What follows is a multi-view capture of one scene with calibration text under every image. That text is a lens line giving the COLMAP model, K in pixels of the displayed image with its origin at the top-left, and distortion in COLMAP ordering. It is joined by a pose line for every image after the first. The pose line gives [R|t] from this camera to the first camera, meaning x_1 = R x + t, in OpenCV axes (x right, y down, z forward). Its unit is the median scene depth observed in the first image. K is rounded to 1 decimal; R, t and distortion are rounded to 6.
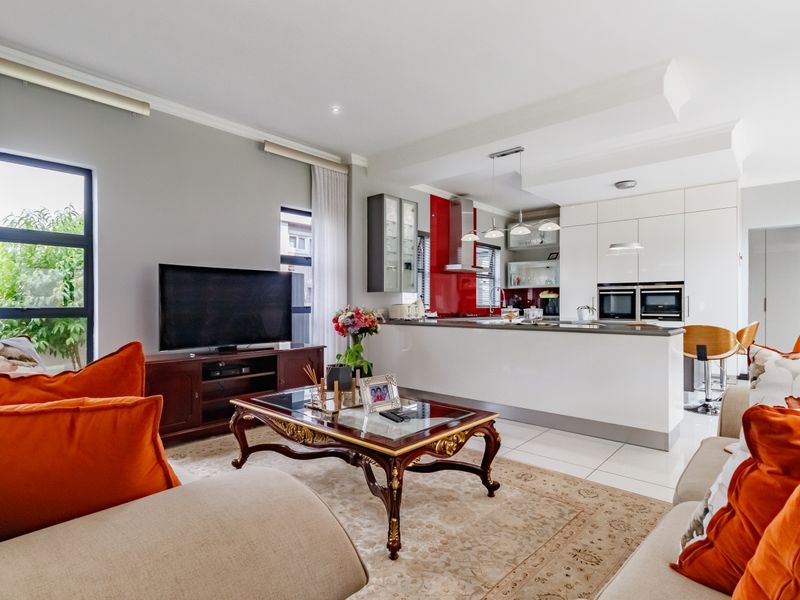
lens RADIAL K [[423.9, 0, 400.5], [0, 423.9, 301.5], [0, 0, 1]] dist [-0.000636, 0.000187]
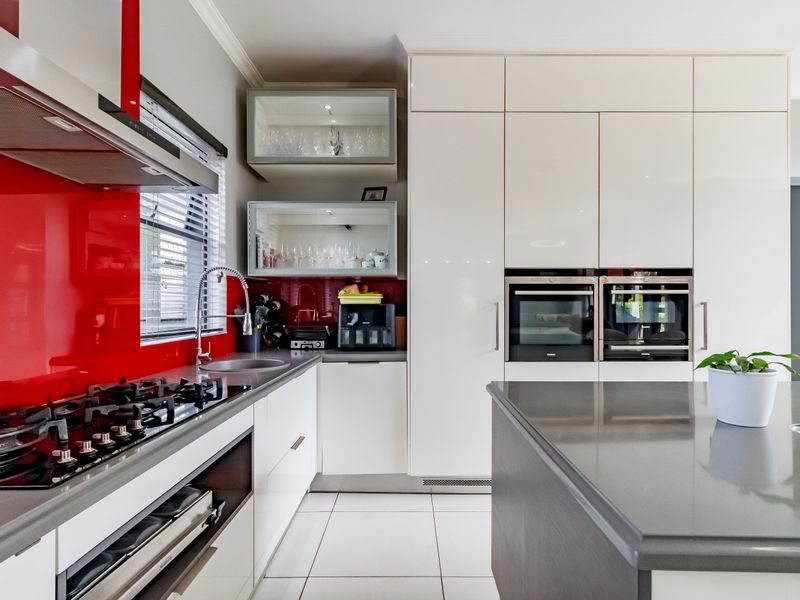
lens RADIAL K [[423.9, 0, 404.5], [0, 423.9, 298.1], [0, 0, 1]] dist [-0.000636, 0.000187]
pose [[0.748682, -0.003420, 0.662921, 0.128024], [0.000803, 0.999991, 0.004252, -0.015233], [-0.662929, -0.002651, 0.748677, 0.696291]]
